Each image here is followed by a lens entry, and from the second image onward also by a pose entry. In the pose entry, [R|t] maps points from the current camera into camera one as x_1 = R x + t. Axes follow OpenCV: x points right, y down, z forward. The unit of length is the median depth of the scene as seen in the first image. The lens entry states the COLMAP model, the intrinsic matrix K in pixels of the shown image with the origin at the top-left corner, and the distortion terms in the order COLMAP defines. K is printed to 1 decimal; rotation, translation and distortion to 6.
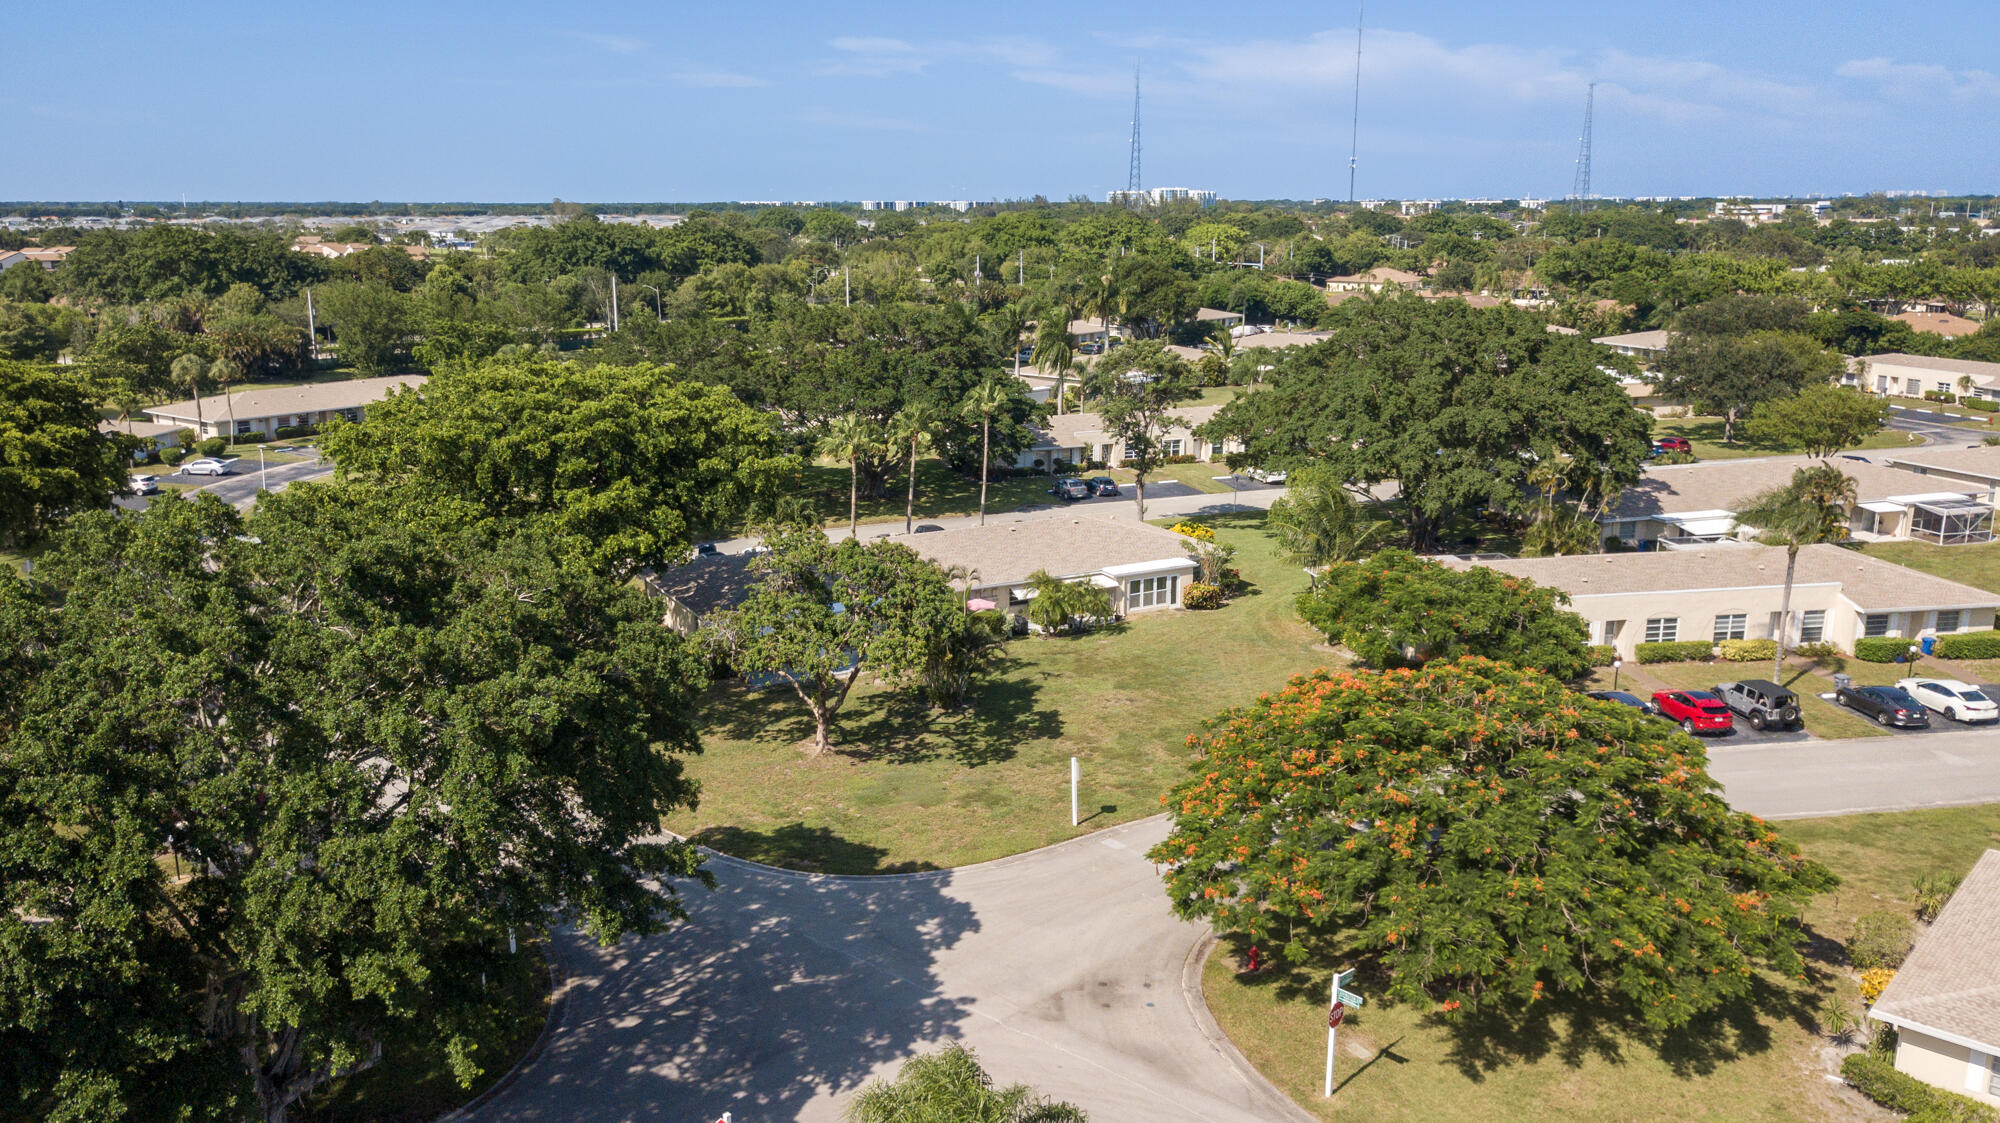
lens RADIAL K [[1500.3, 0, 1000.0], [0, 1500.3, 561.5], [0, 0, 1]] dist [0.046044, -0.001617]
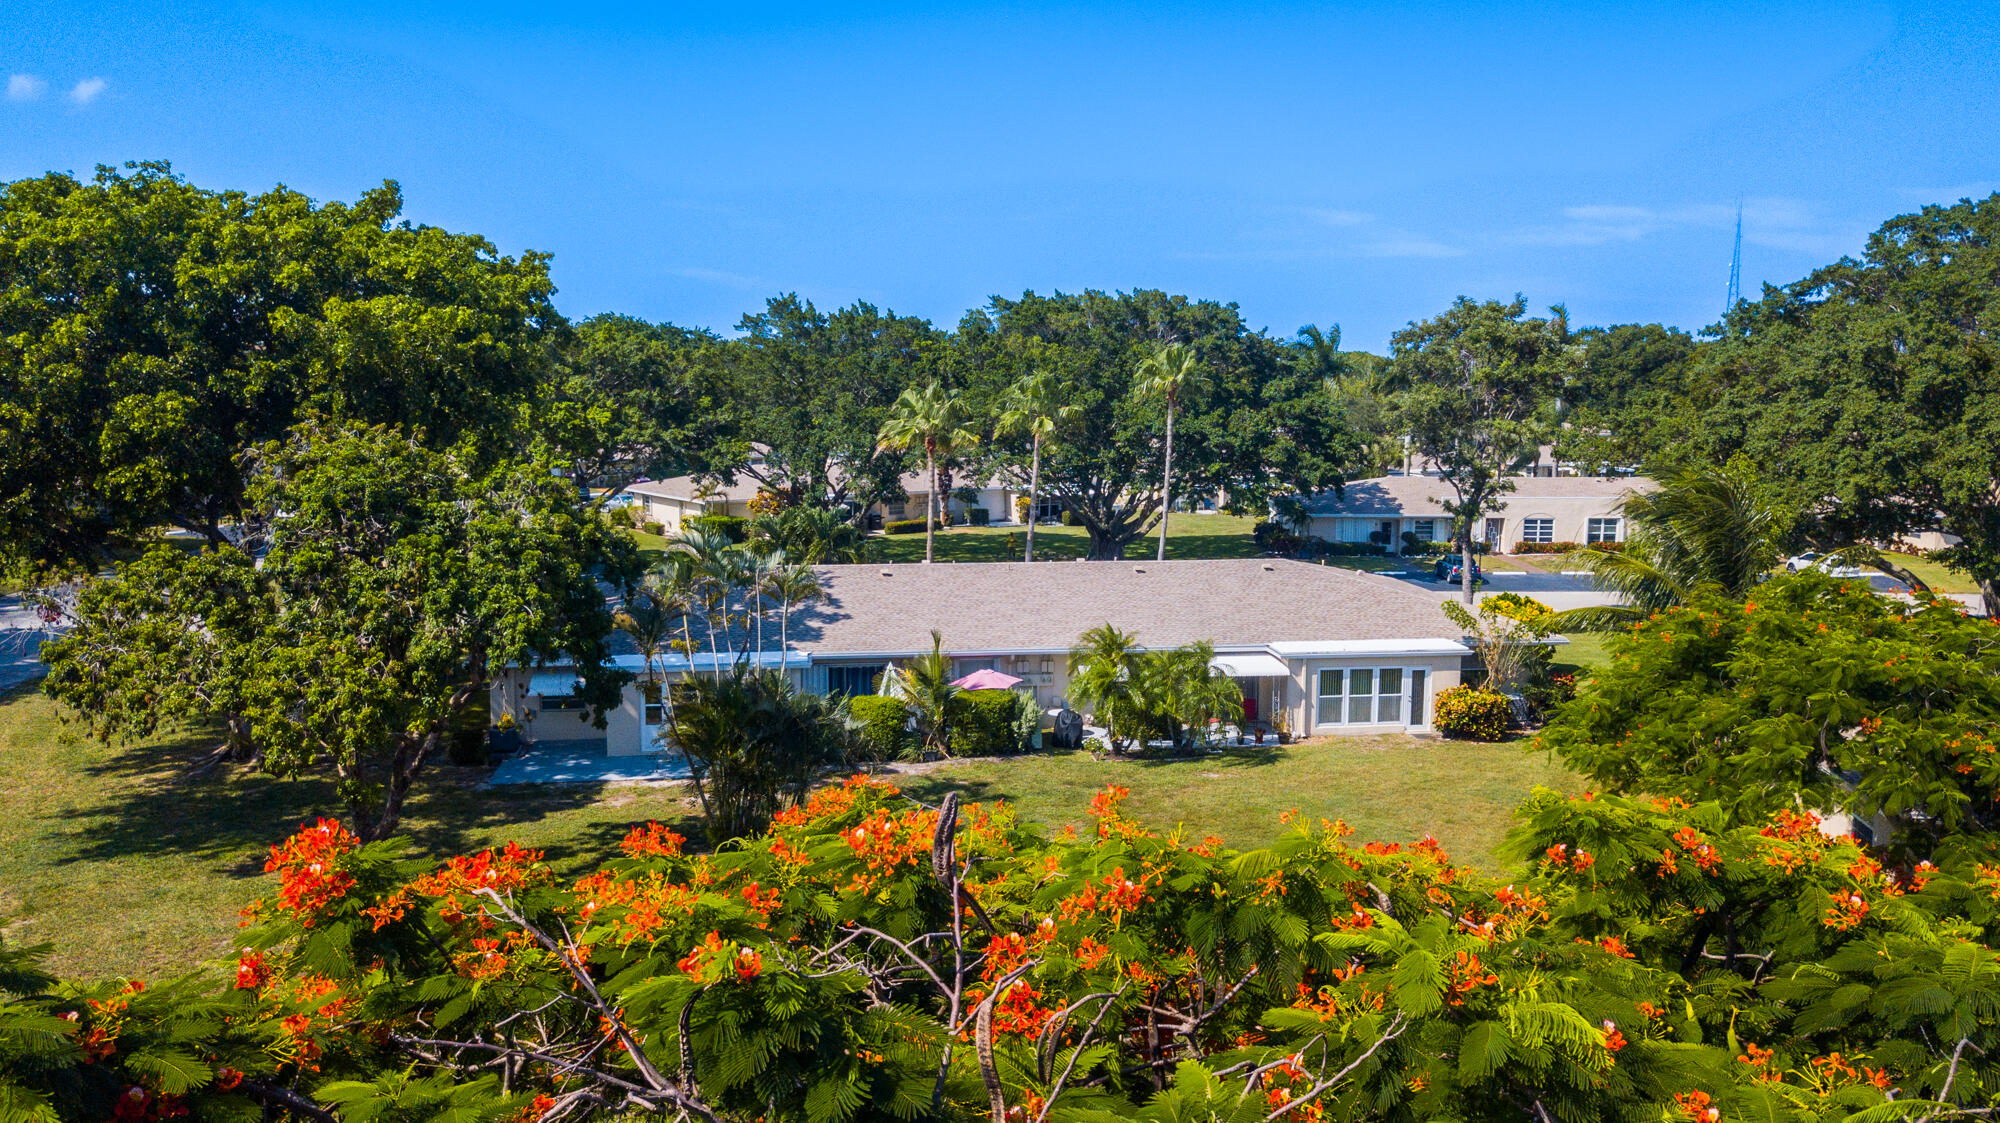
lens RADIAL K [[1540.9, 0, 1000.0], [0, 1540.9, 561.5], [0, 0, 1]] dist [0.069862, -0.052539]
pose [[0.942133, 0.053480, -0.330947, 0.154407], [-0.085268, 0.992955, -0.082281, 0.028682], [0.324215, 0.105739, 0.940055, 0.448035]]
